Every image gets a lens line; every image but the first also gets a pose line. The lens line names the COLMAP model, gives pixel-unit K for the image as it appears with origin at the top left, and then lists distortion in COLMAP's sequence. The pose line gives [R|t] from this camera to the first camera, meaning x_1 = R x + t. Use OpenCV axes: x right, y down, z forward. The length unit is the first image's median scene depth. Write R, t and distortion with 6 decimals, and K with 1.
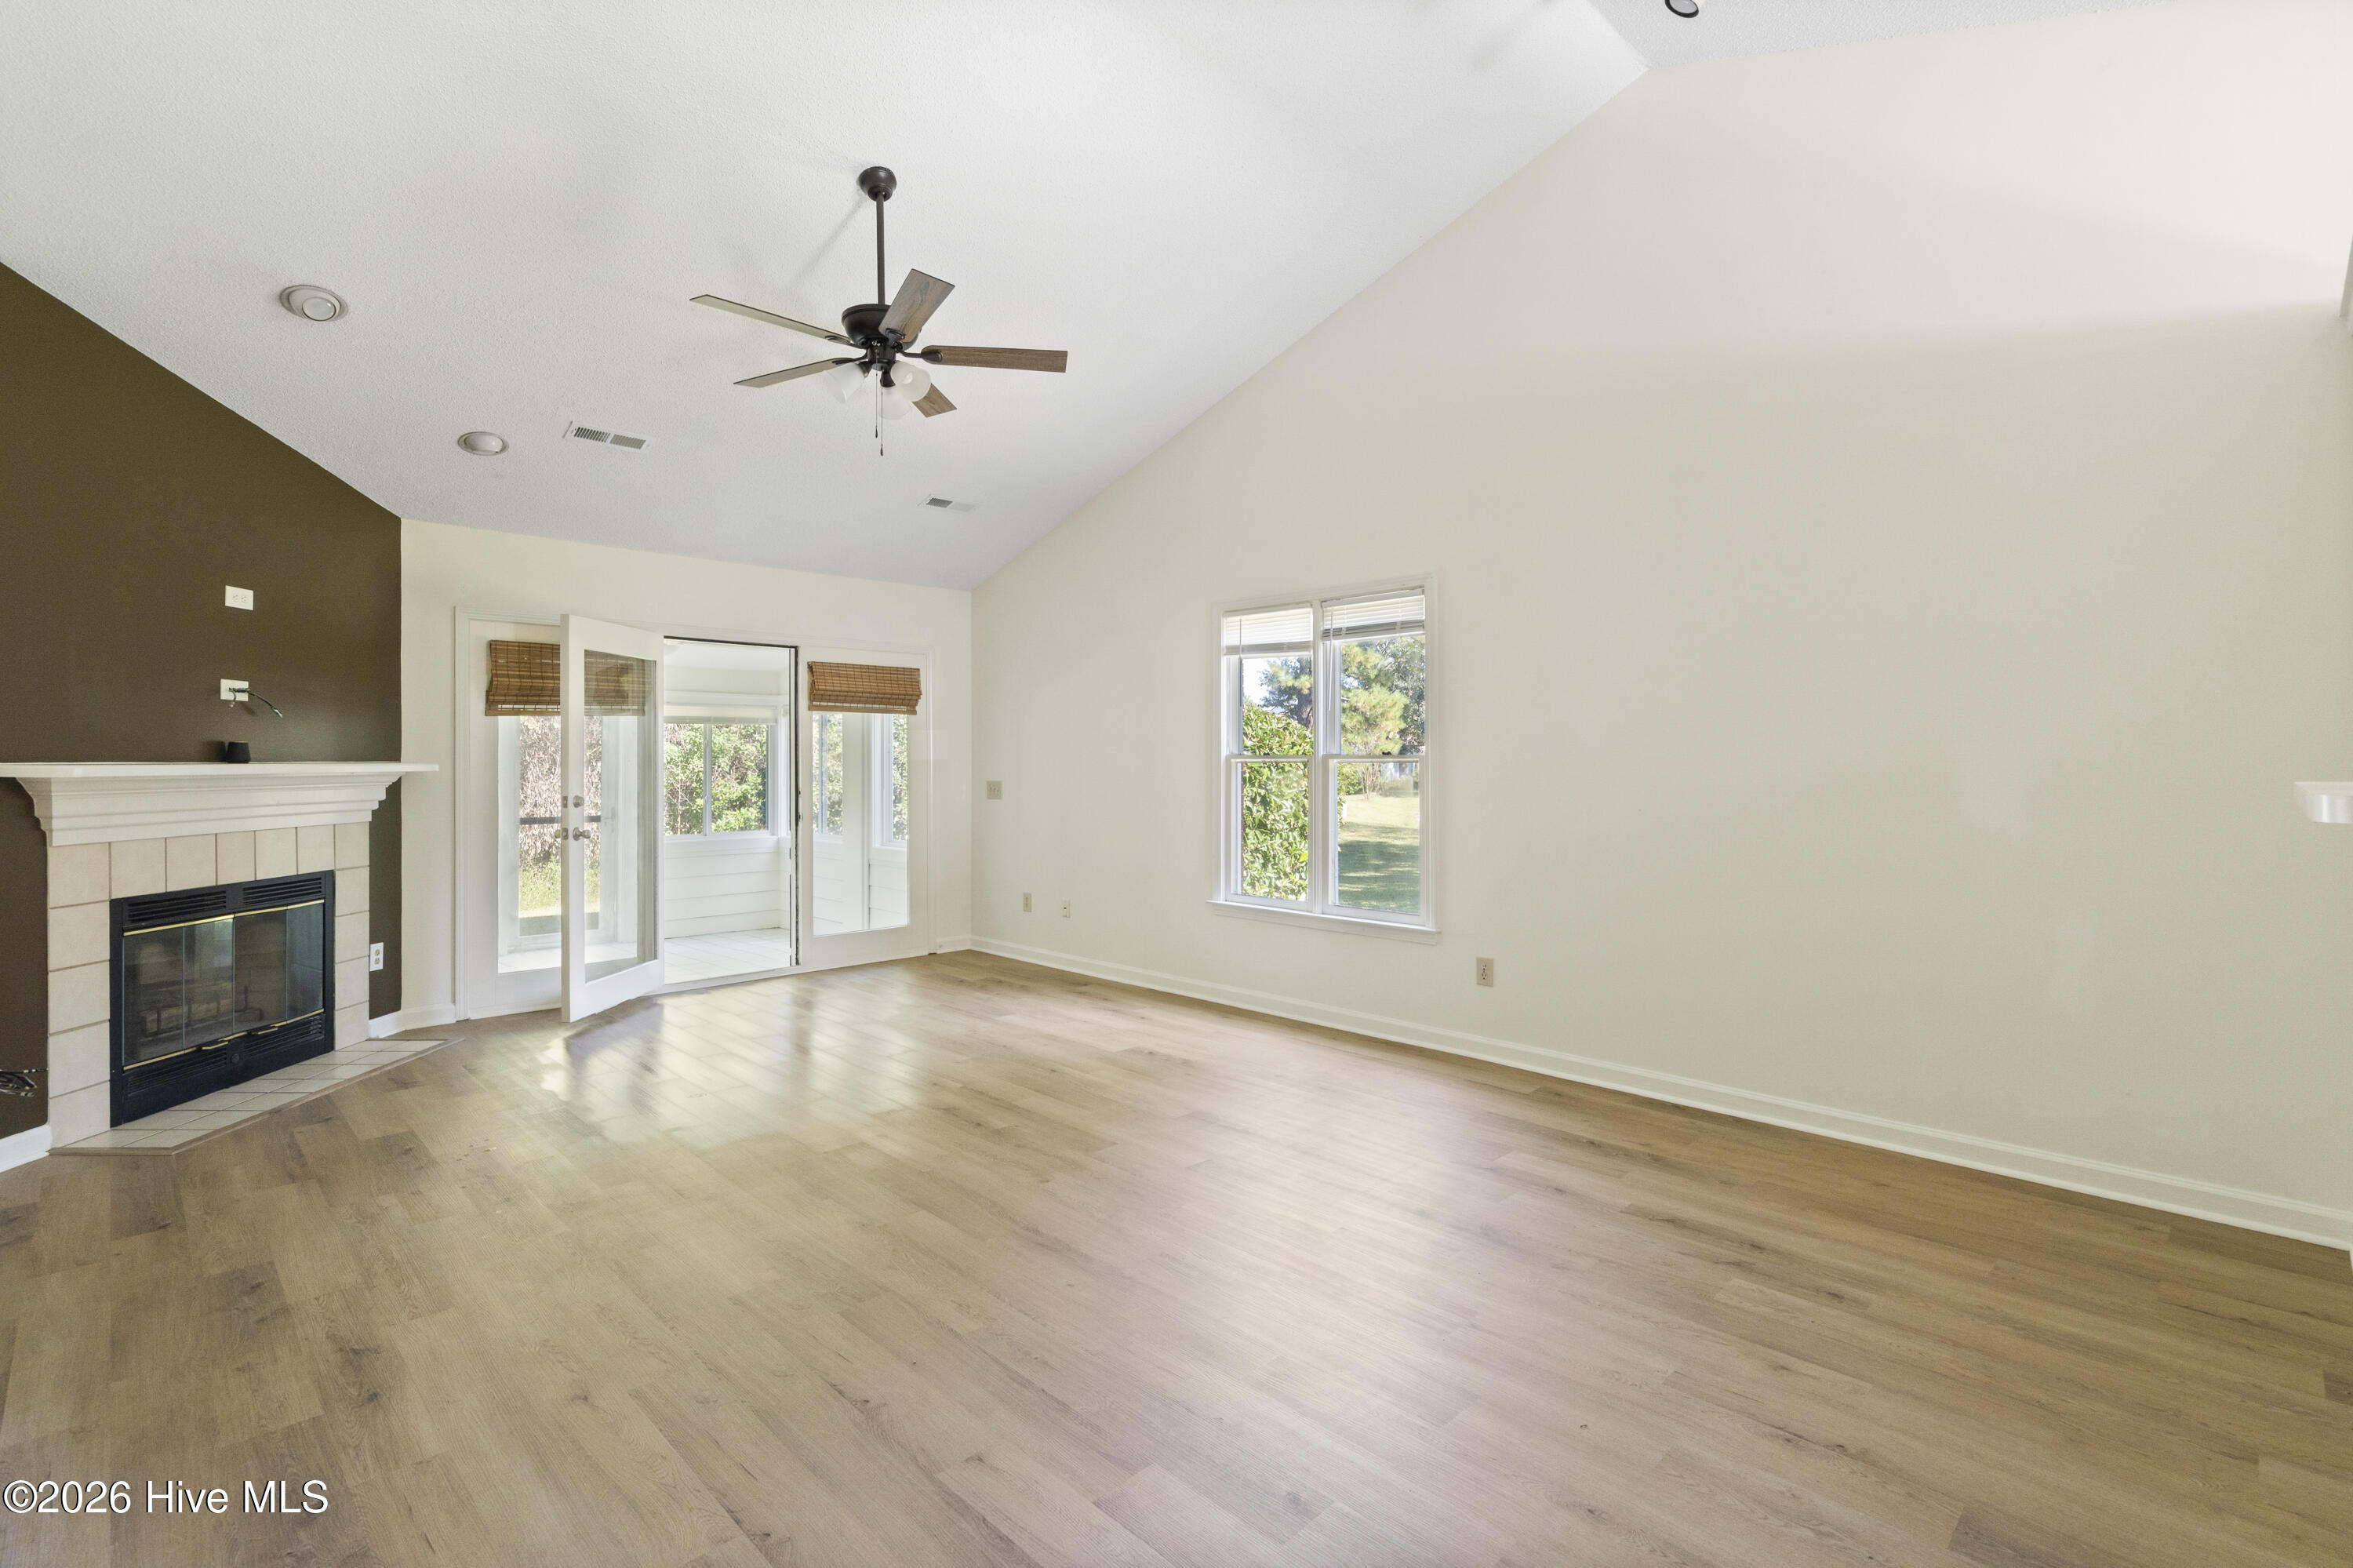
lens RADIAL K [[1077.4, 0, 1152.2], [0, 1077.4, 759.3], [0, 0, 1]] dist [-0.003848, -0.000009]
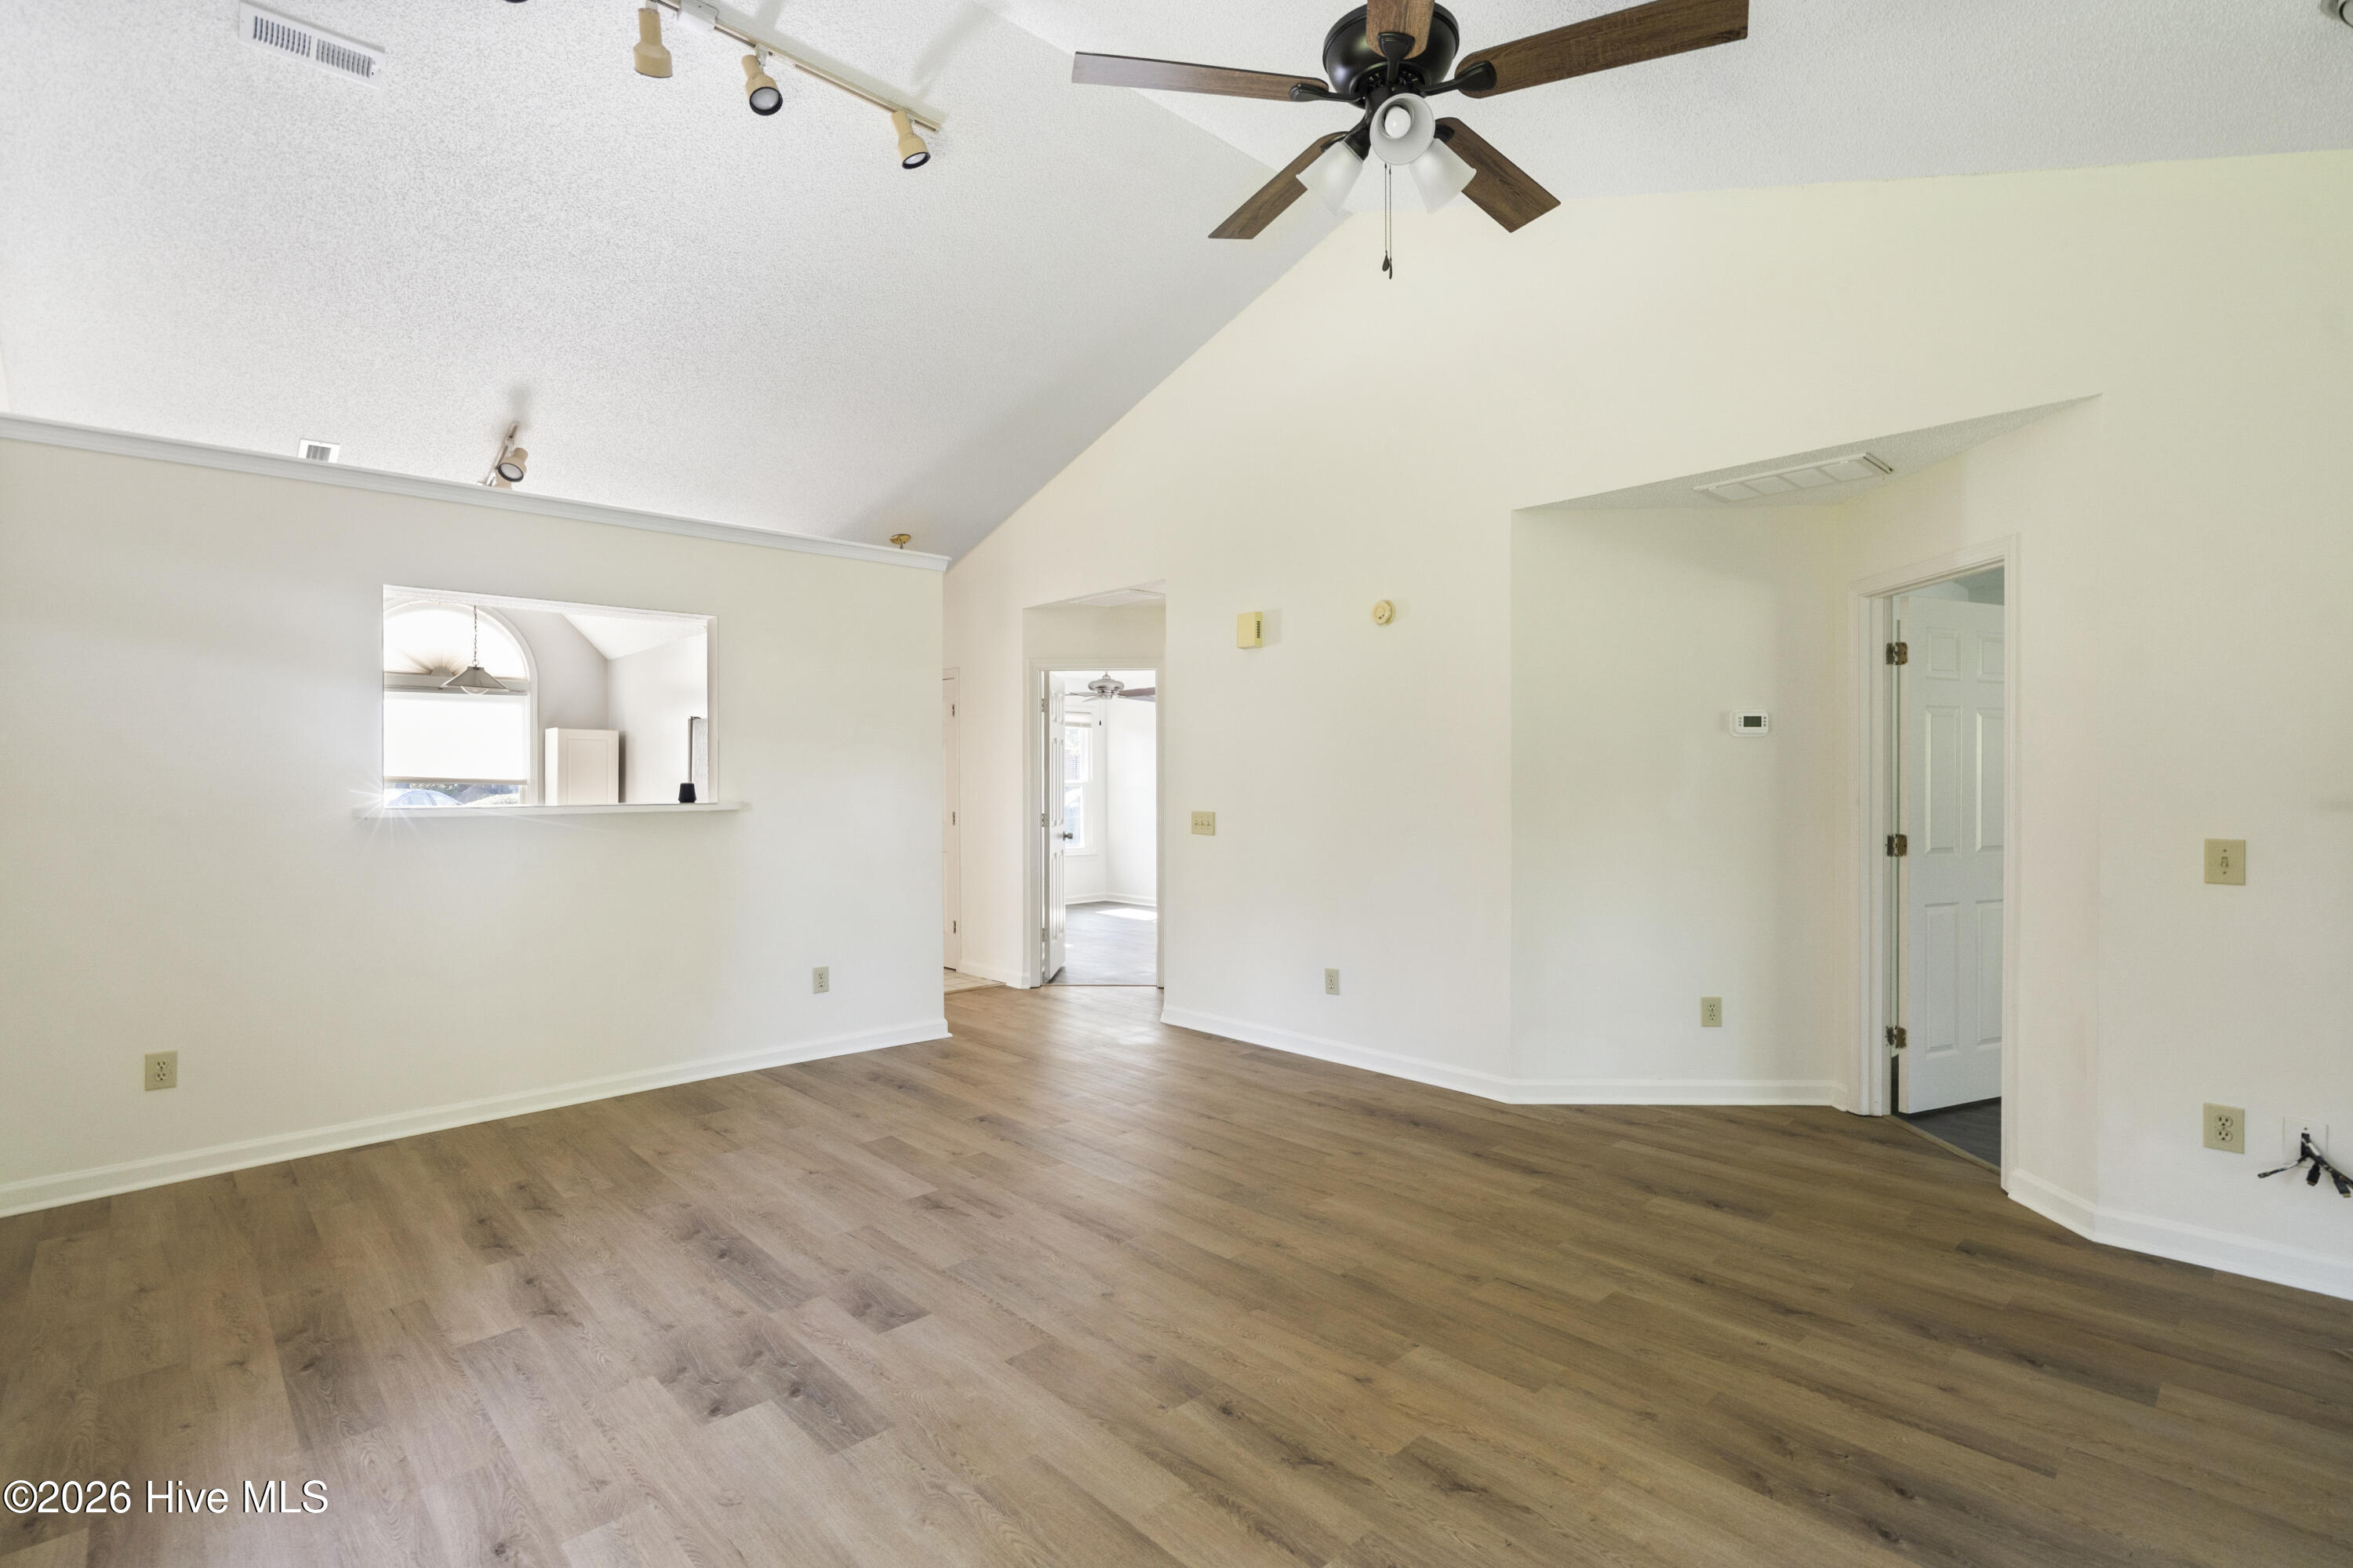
lens RADIAL K [[1086.2, 0, 1153.1], [0, 1086.2, 786.7], [0, 0, 1]] dist [-0.002586, 0.000612]
pose [[-0.999813, 0.004327, 0.018863, -0.134968], [0.004385, 0.999986, 0.003043, -0.009054], [-0.018849, 0.003125, -0.999817, 1.619067]]
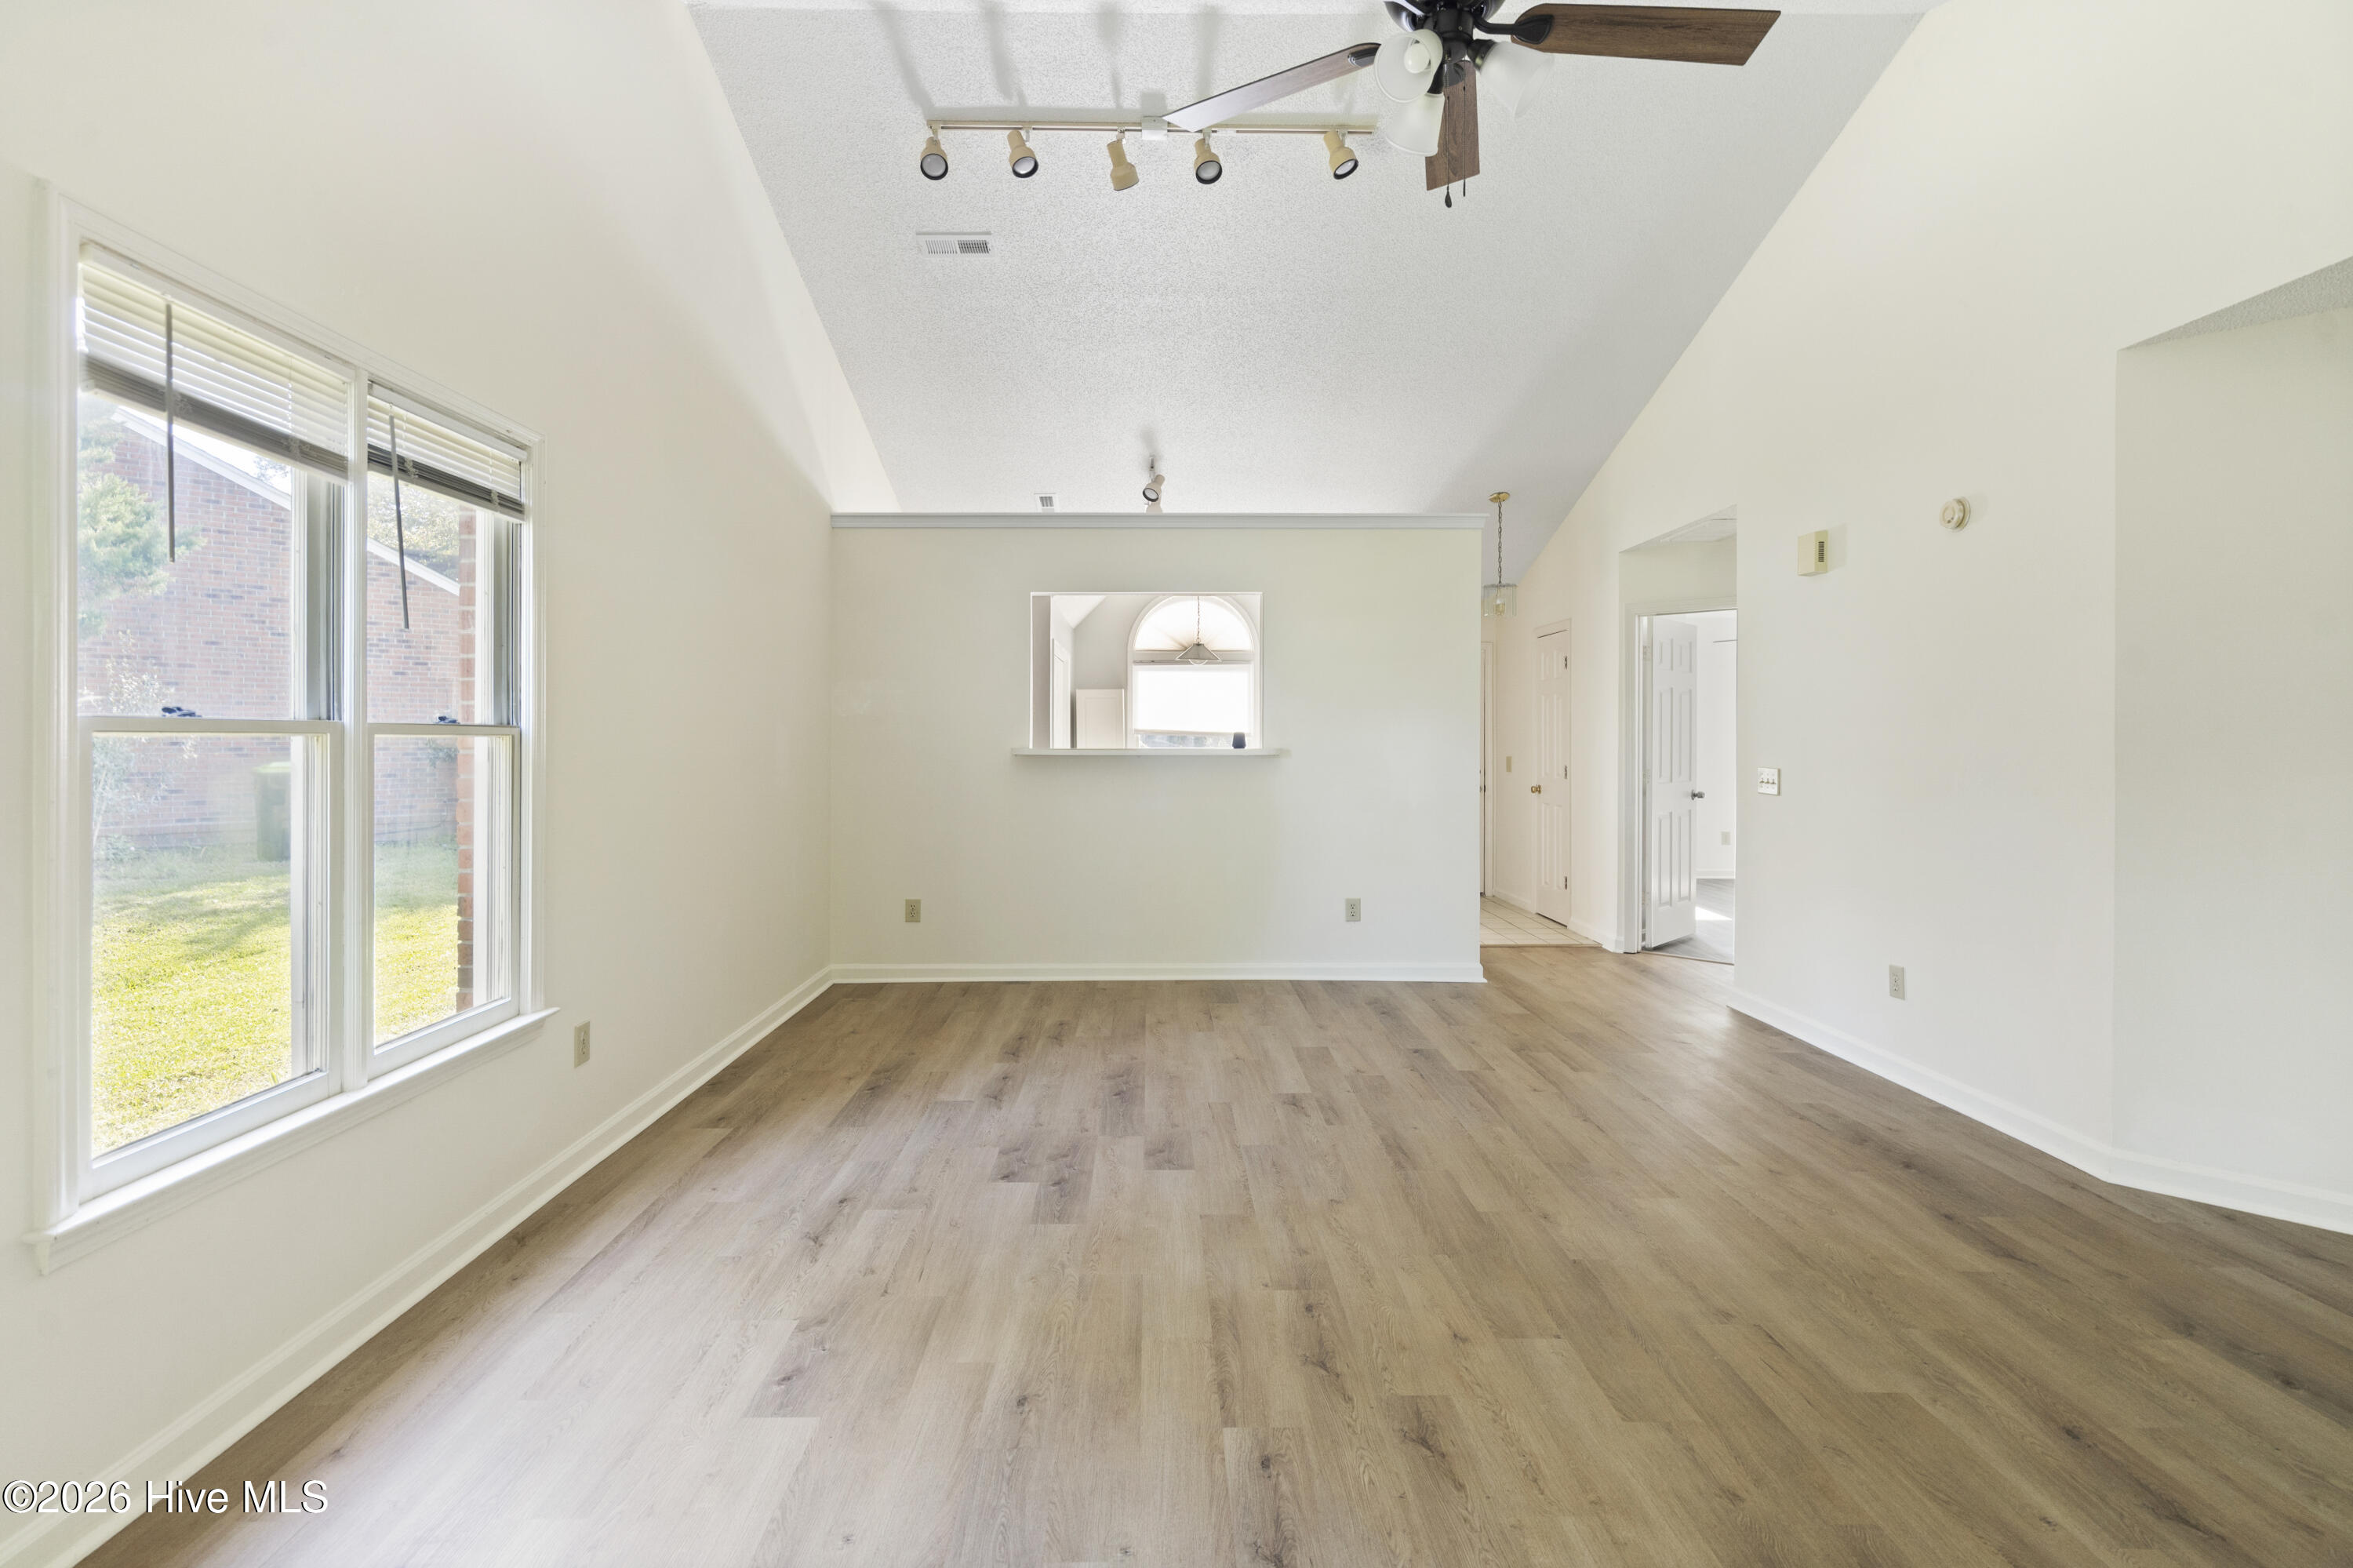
lens RADIAL K [[1083.4, 0, 1165.3], [0, 1083.4, 741.4], [0, 0, 1]] dist [-0.007929, 0.005104]
pose [[-0.728684, -0.002455, 0.684846, -0.545032], [-0.003729, 0.999993, -0.000384, 0.001930], [-0.684840, -0.002834, -0.728688, 1.546534]]
